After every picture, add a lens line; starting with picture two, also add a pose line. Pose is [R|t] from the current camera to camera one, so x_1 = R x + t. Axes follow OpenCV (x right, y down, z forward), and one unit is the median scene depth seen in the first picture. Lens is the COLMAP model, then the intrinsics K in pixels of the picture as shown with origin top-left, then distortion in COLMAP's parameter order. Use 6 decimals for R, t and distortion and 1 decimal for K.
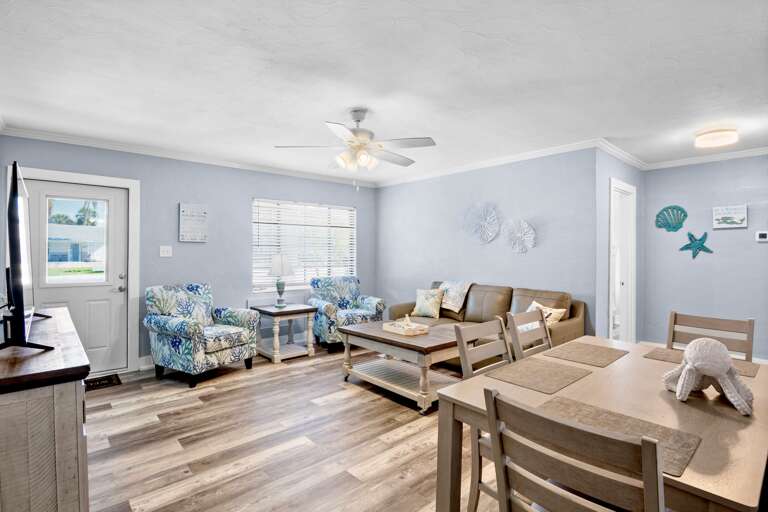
lens RADIAL K [[379.0, 0, 381.9], [0, 379.0, 256.8], [0, 0, 1]] dist [-0.026228, 0.003123]
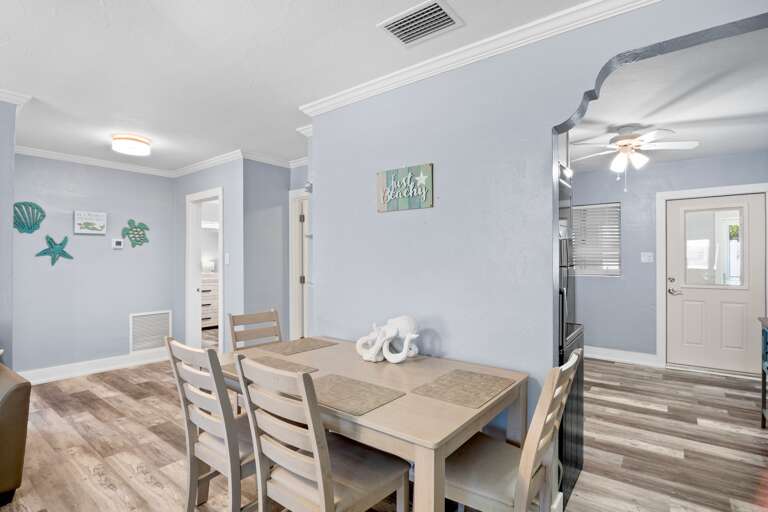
lens RADIAL K [[379.0, 0, 381.7], [0, 379.0, 259.8], [0, 0, 1]] dist [-0.026228, 0.003123]
pose [[-0.186748, -0.003435, 0.982402, -0.204624], [0.008158, 0.999954, 0.005048, -0.006974], [-0.982374, 0.008957, -0.186711, 0.436687]]
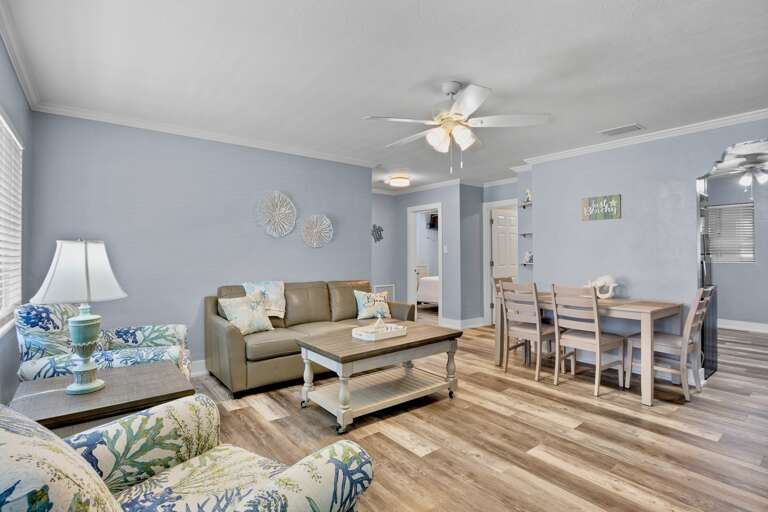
lens RADIAL K [[379.0, 0, 382.4], [0, 379.0, 251.6], [0, 0, 1]] dist [-0.026228, 0.003123]
pose [[0.064094, 0.005766, 0.997927, -0.709132], [0.010662, 0.999922, -0.006462, 0.009261], [-0.997887, 0.011054, 0.064028, 0.824358]]
